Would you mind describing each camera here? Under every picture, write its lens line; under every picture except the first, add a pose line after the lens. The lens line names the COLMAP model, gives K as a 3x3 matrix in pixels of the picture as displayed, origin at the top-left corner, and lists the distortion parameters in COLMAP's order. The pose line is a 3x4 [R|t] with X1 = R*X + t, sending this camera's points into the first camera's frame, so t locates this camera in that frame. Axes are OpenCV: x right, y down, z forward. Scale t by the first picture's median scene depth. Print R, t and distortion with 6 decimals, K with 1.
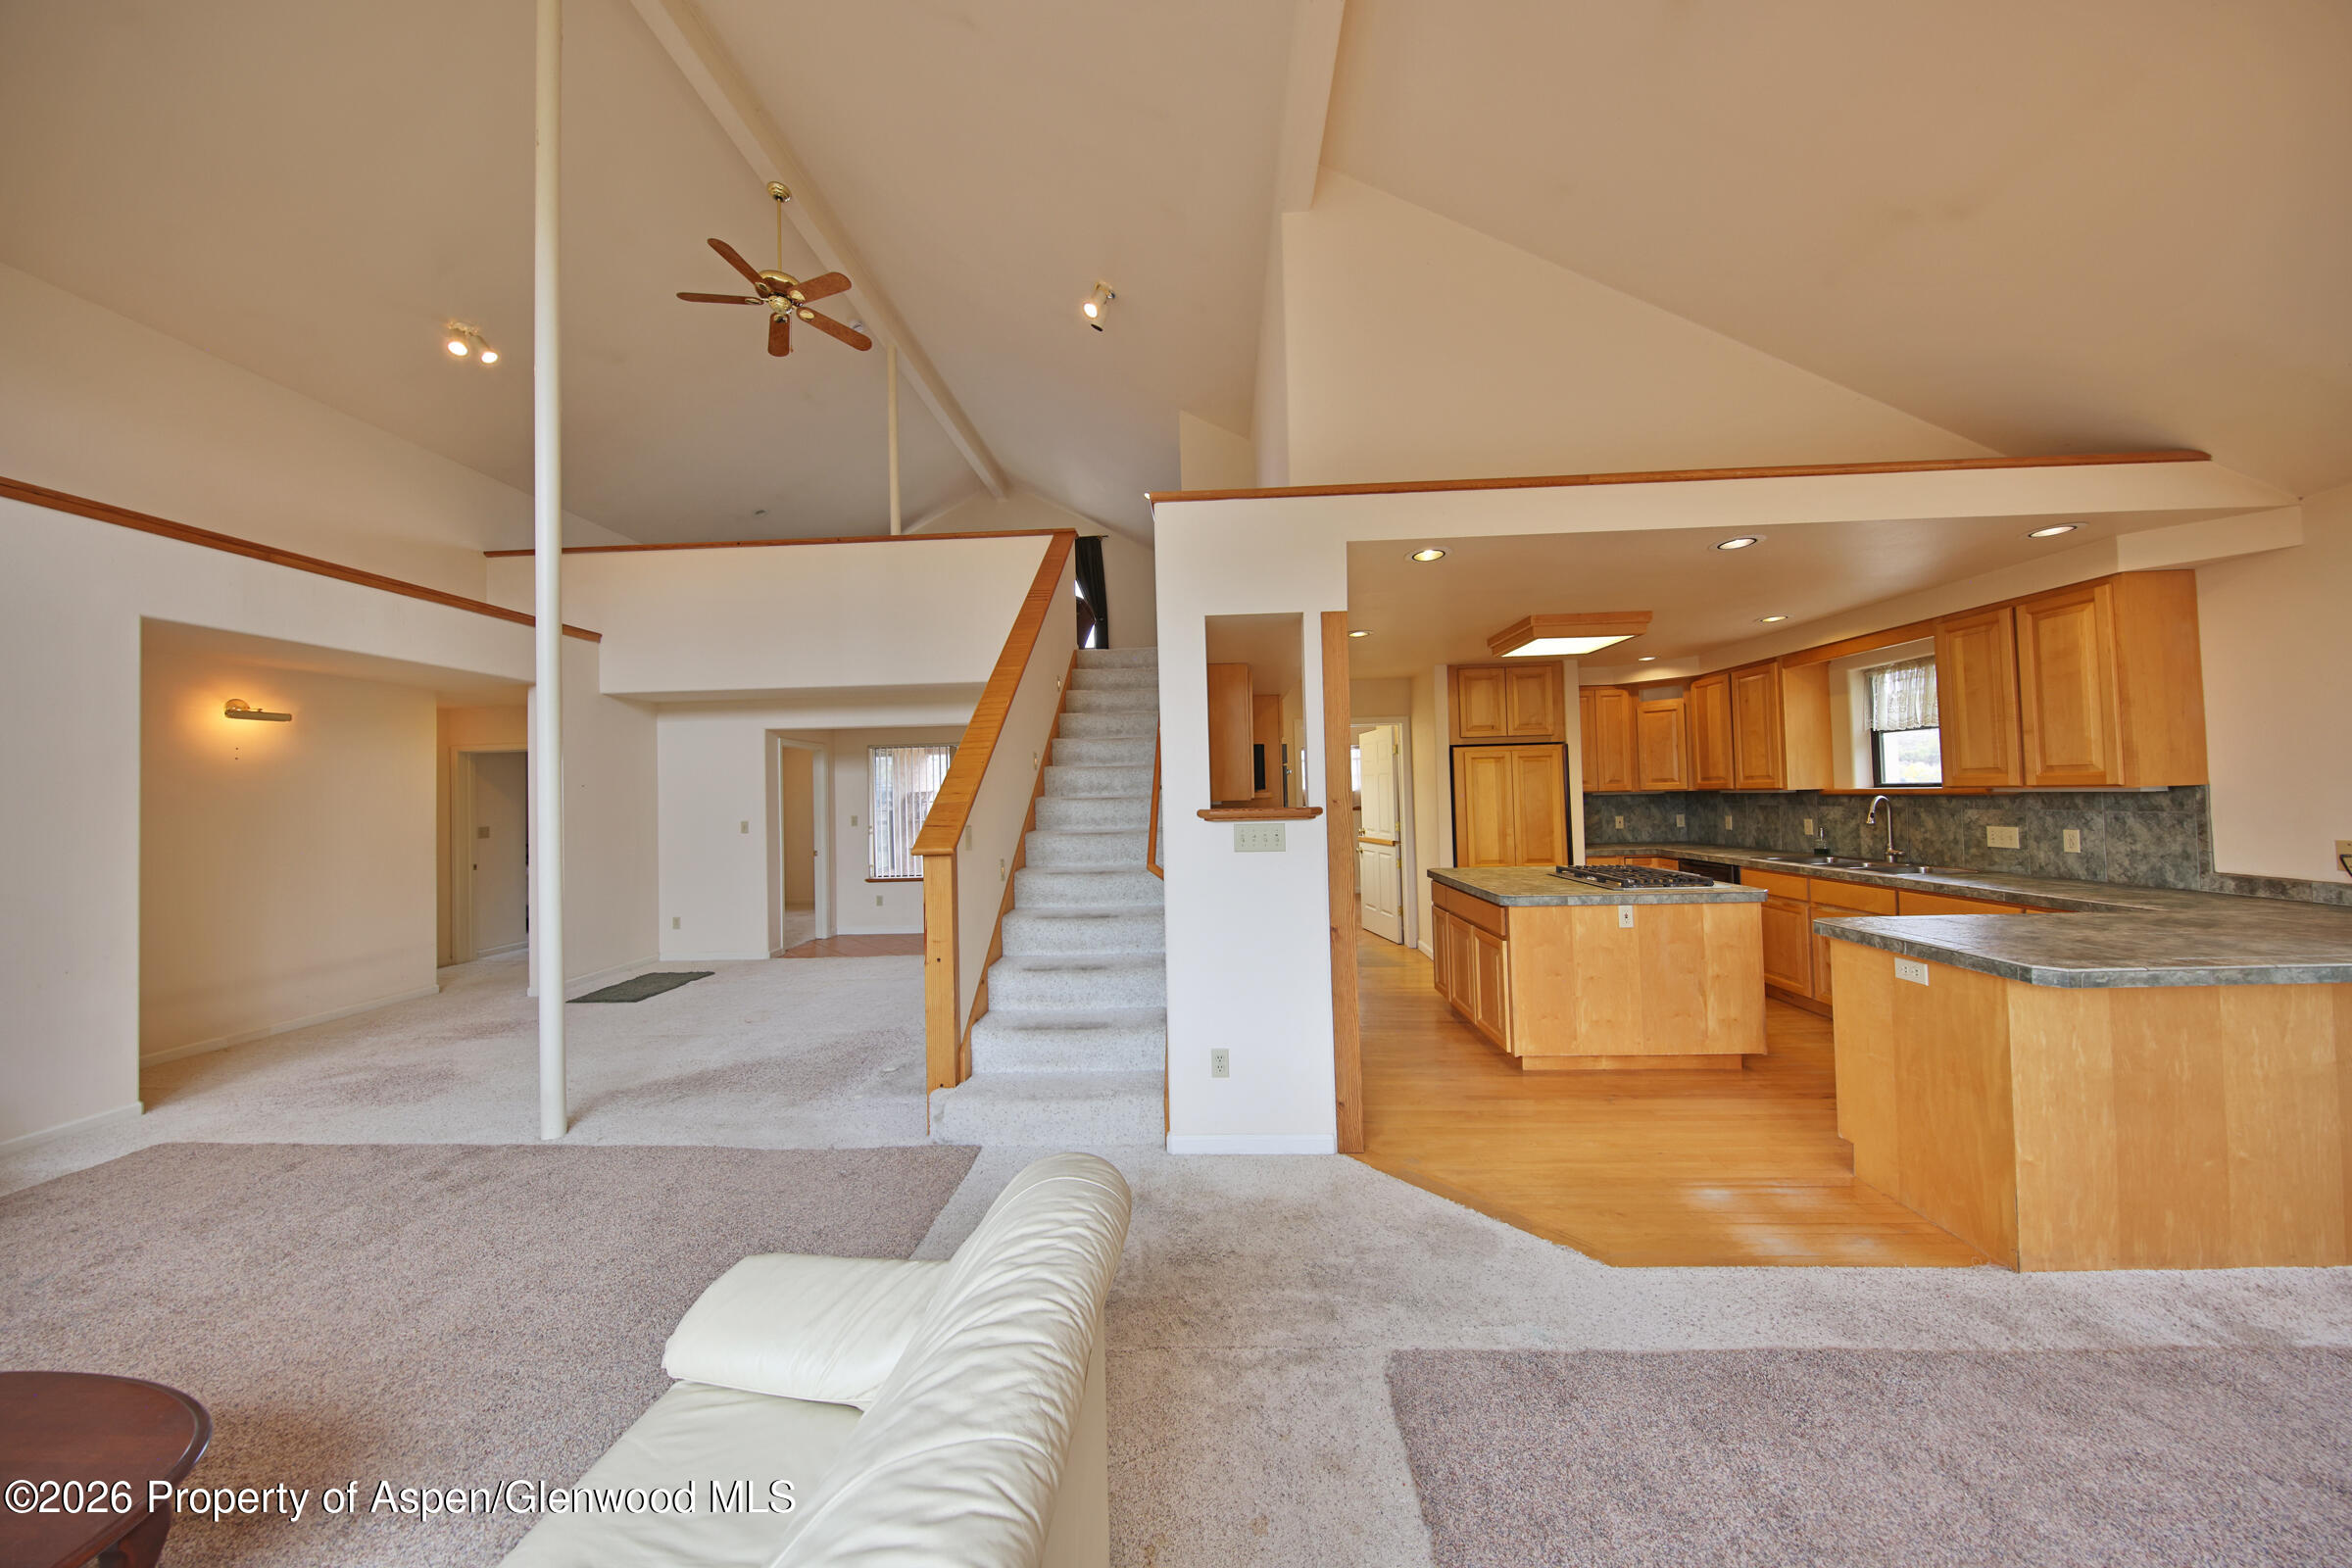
lens RADIAL K [[742.2, 0, 1178.4], [0, 742.2, 777.9], [0, 0, 1]] dist [0.000224, -0.002736]
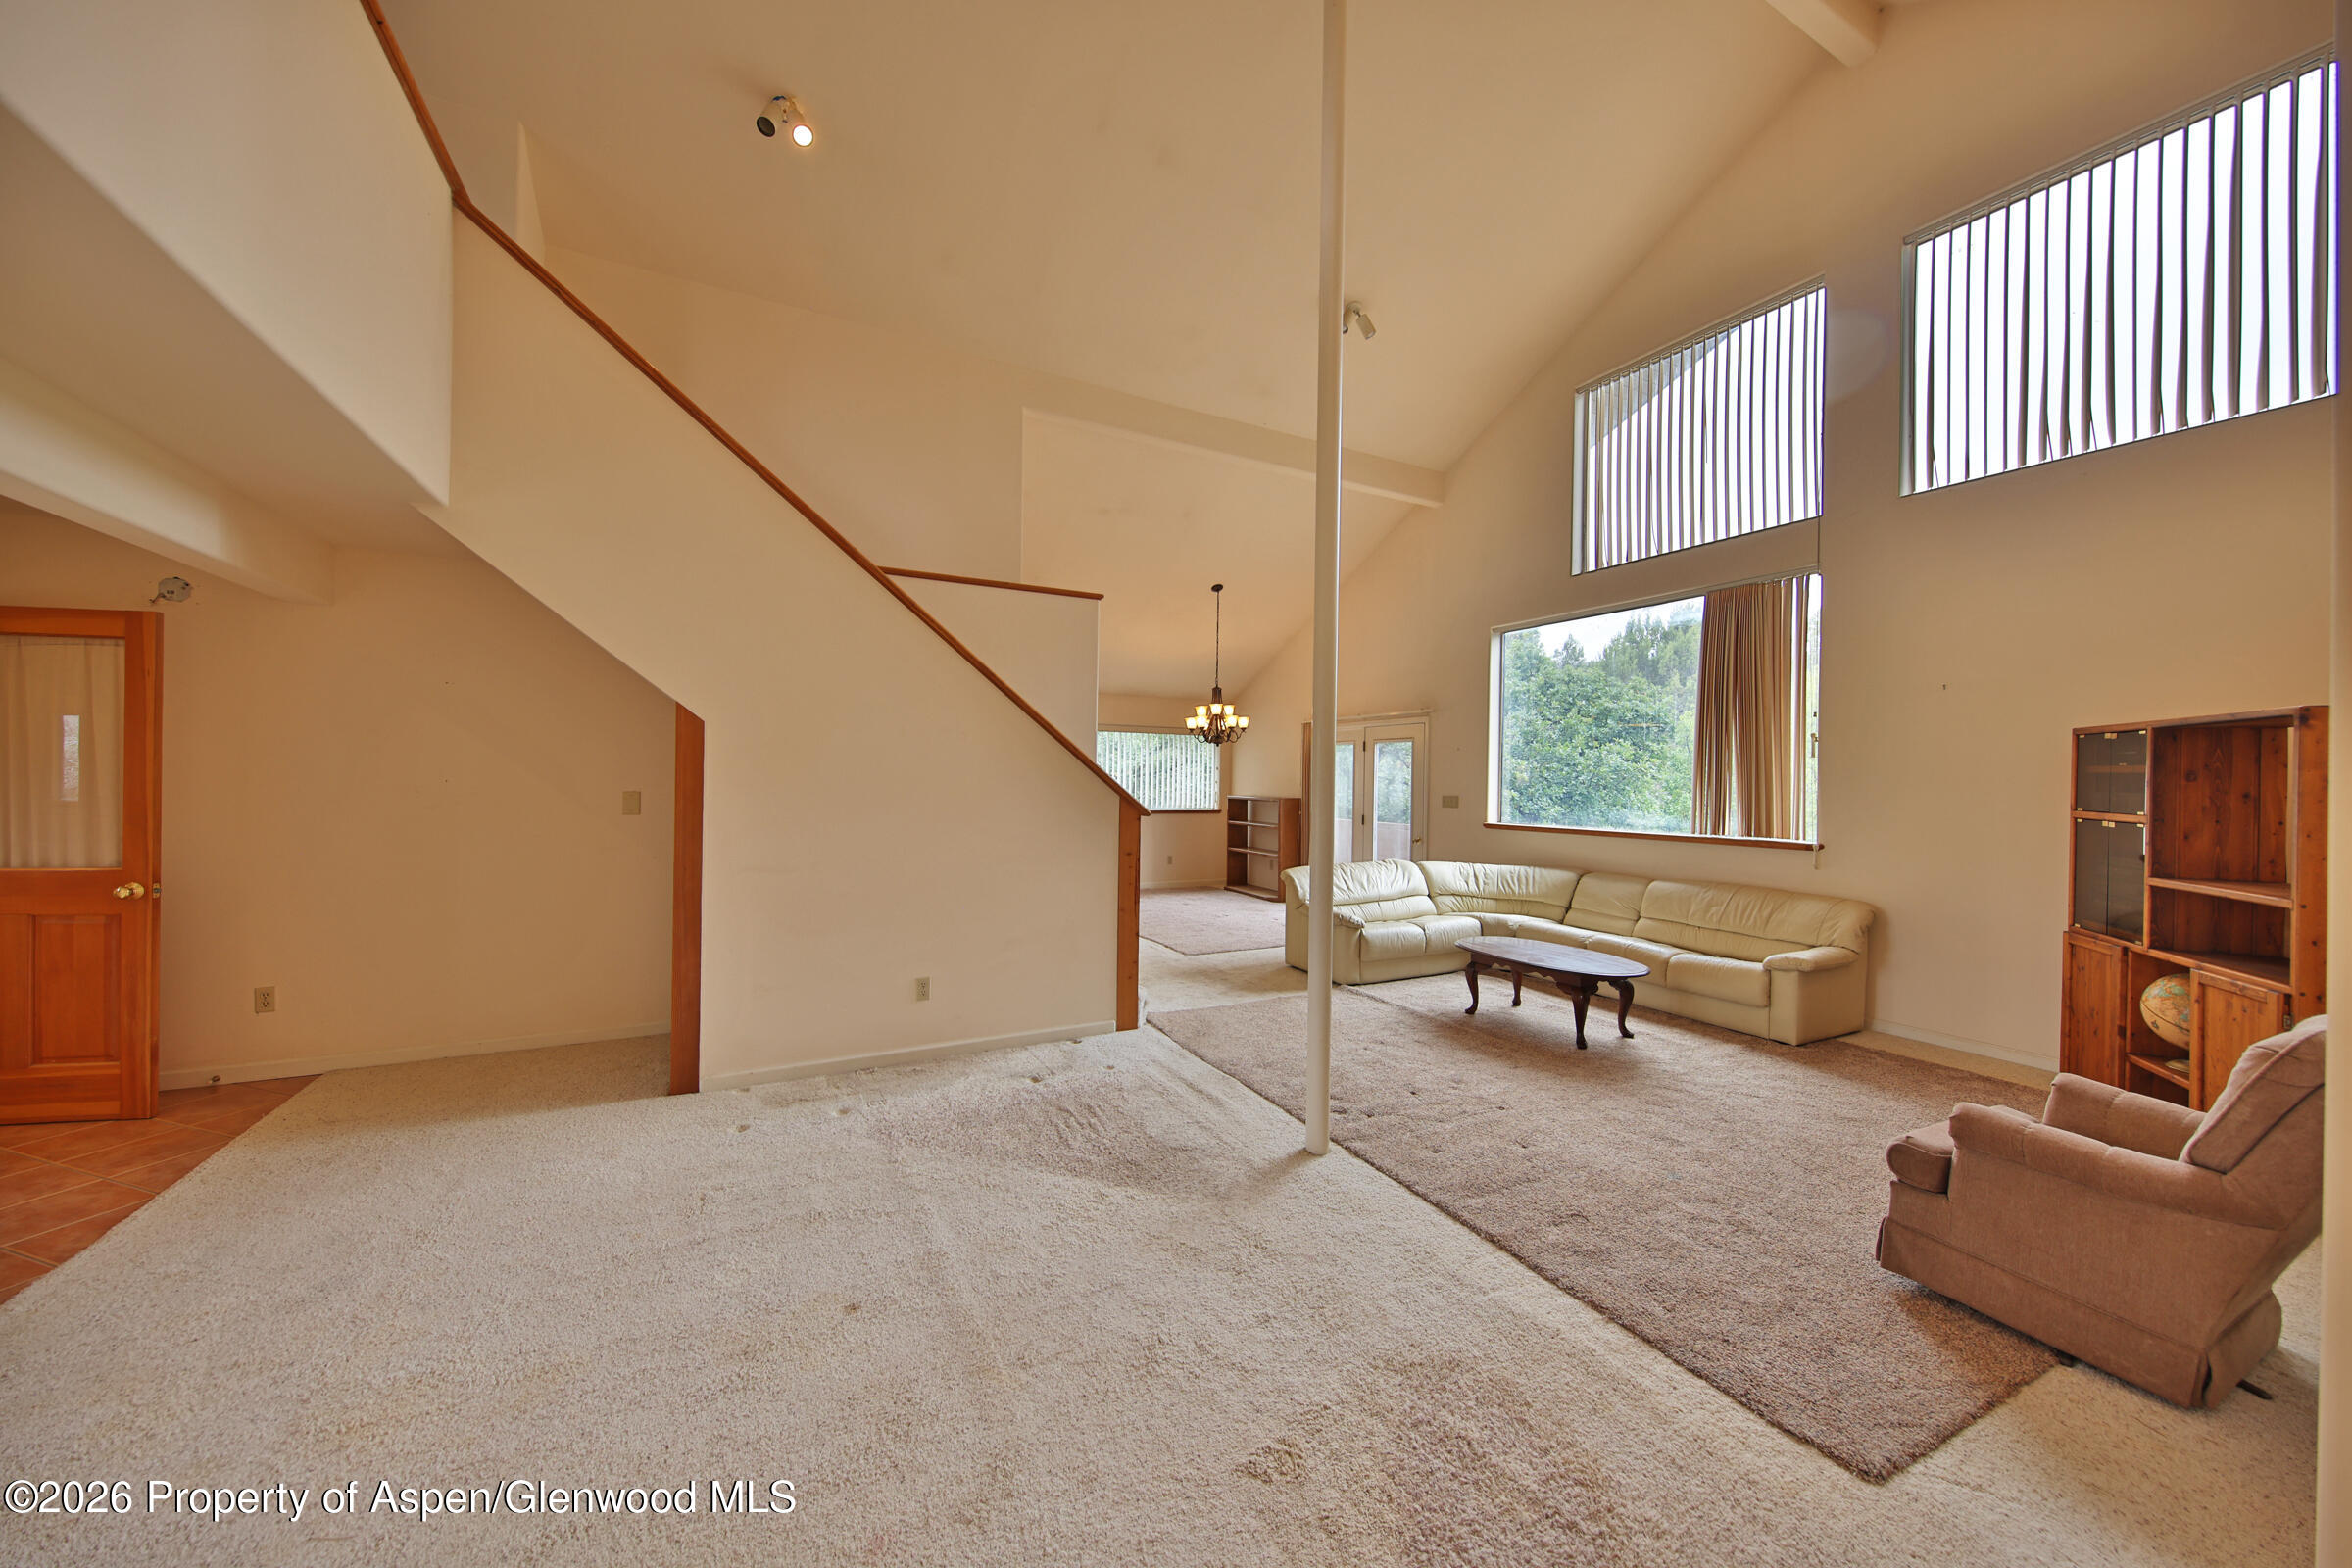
lens RADIAL K [[835.2, 0, 1183.5], [0, 835.2, 779.2], [0, 0, 1]] dist [0.013266, -0.006882]
pose [[-0.507682, 0.017764, 0.861361, -1.459728], [-0.022162, 0.999187, -0.033668, 0.076711], [-0.861260, -0.036182, -0.506876, 1.486748]]
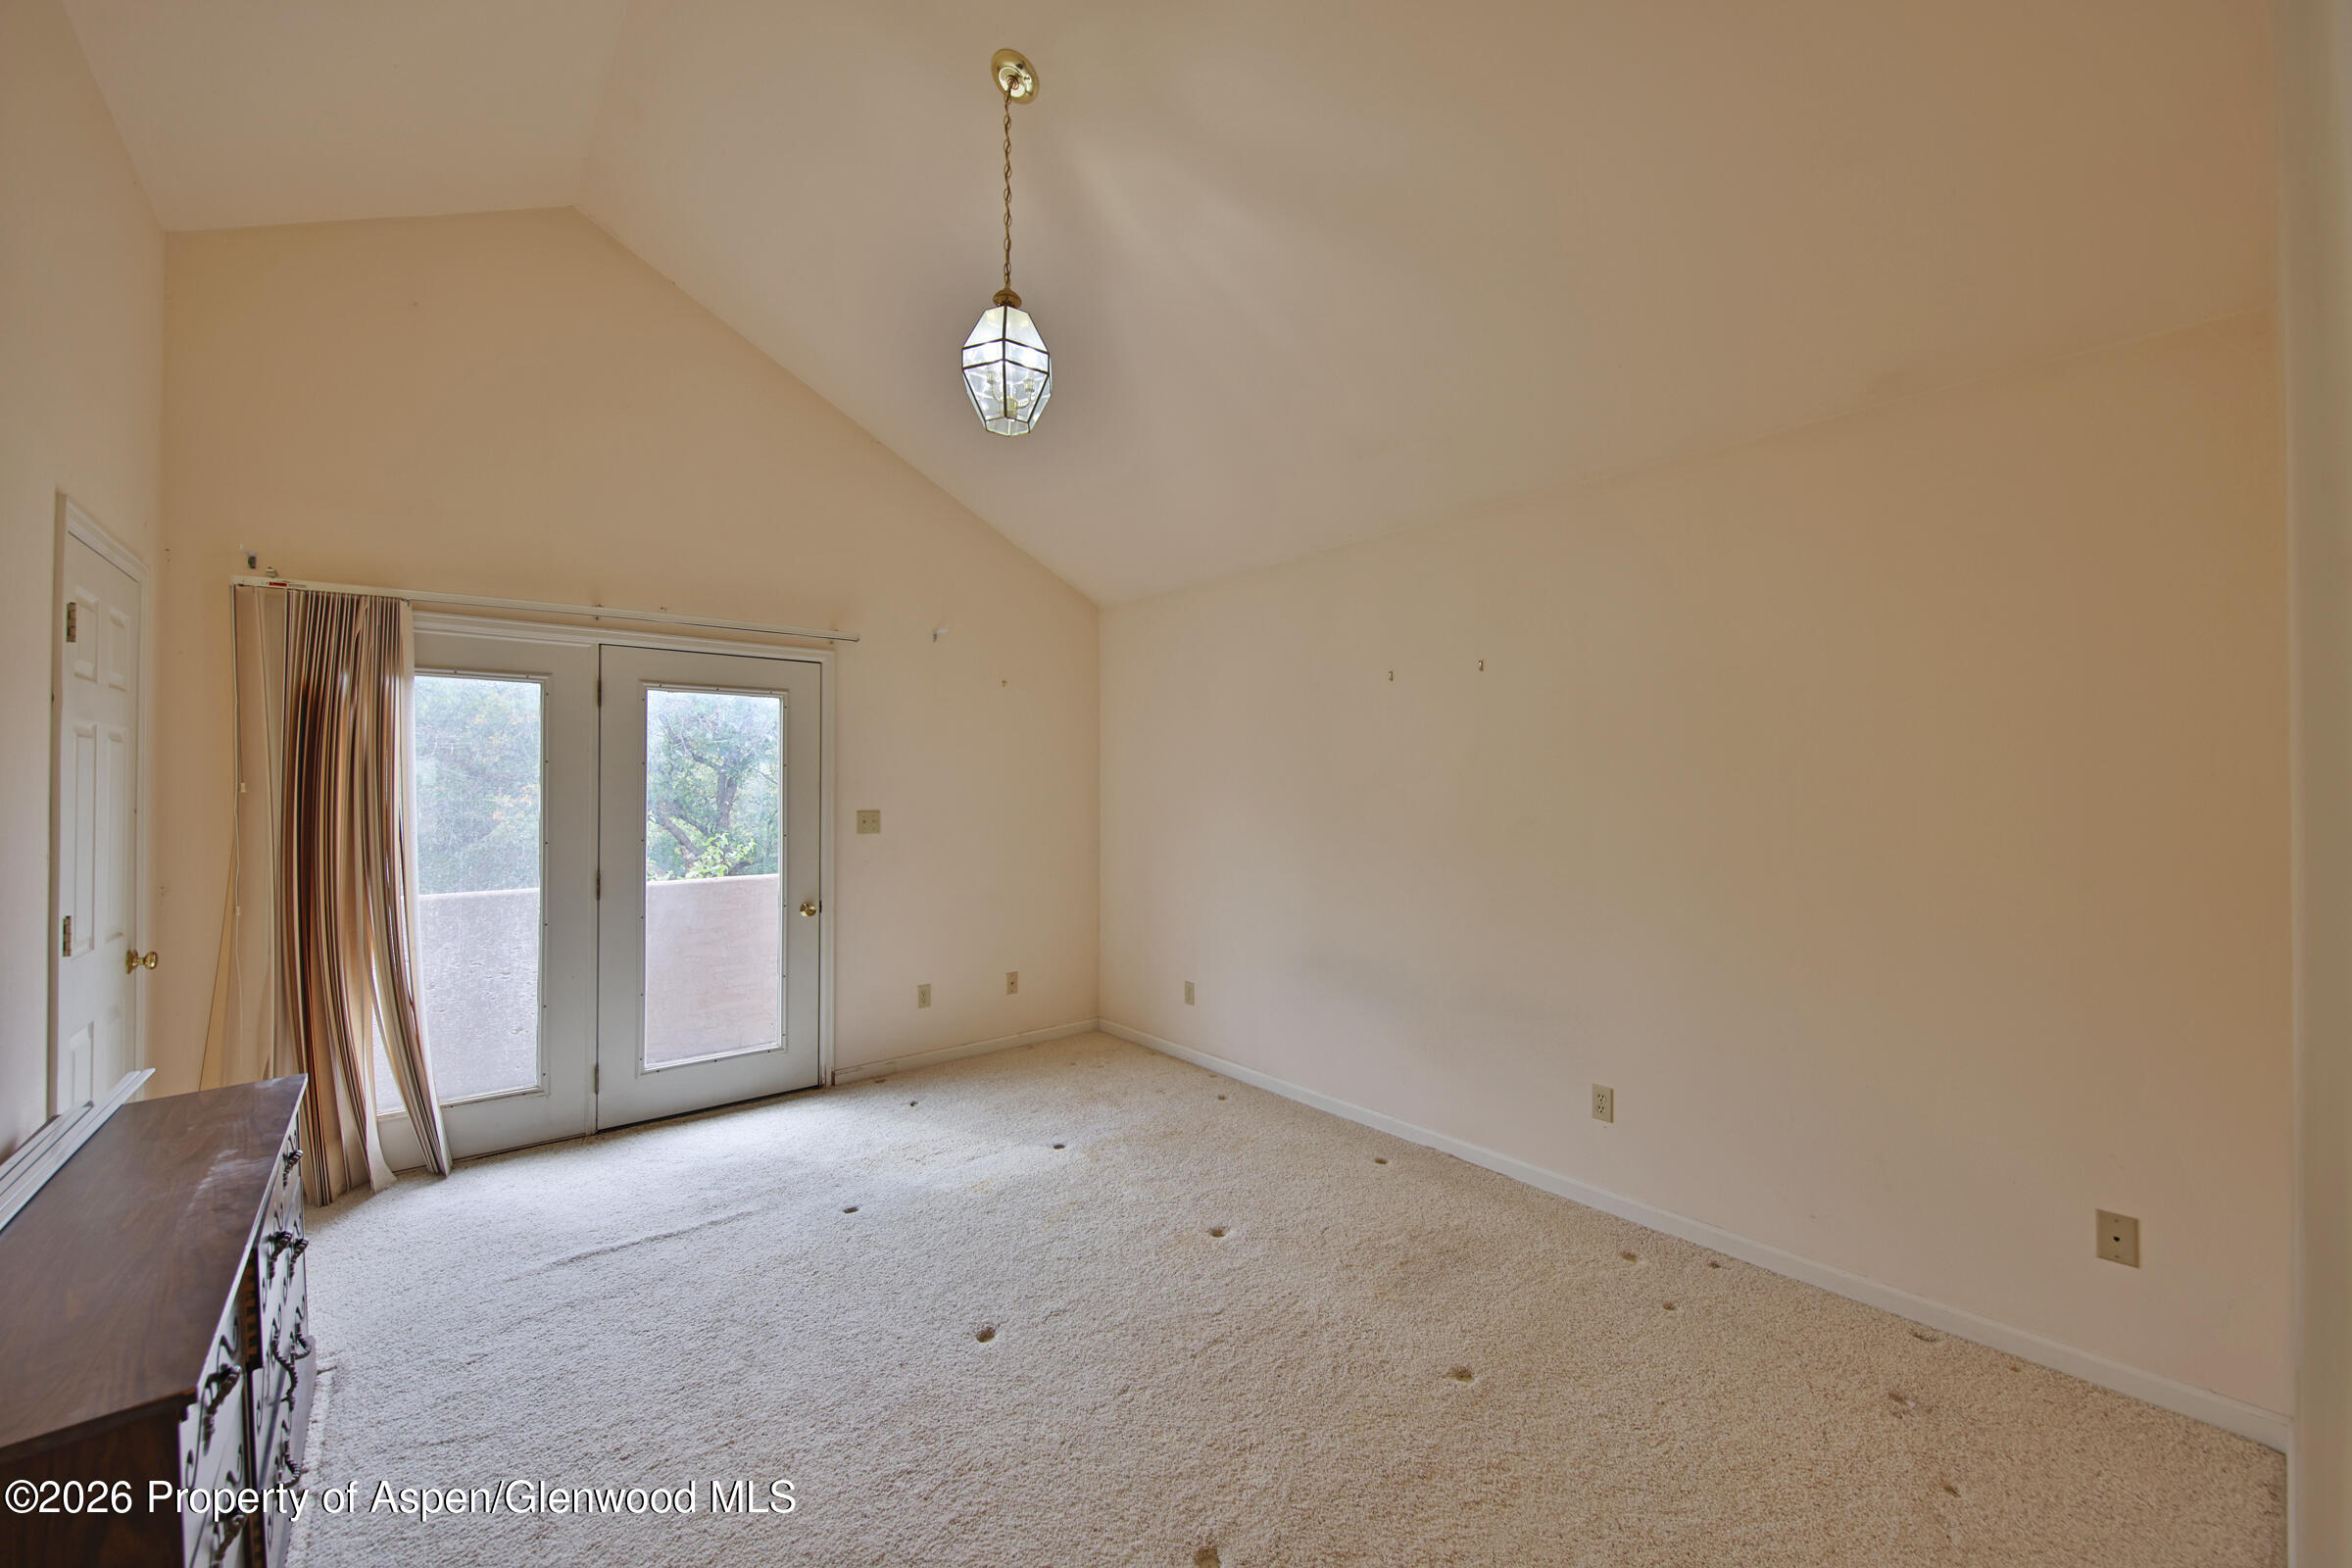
lens RADIAL K [[922.1, 0, 1182.6], [0, 922.1, 780.5], [0, 0, 1]] dist [0.018094, -0.008464]
pose [[-0.733781, 0.020555, -0.679075, 0.624380], [0.032166, 0.999472, -0.004504, 0.010045], [0.678624, -0.025148, -0.734055, 0.993879]]
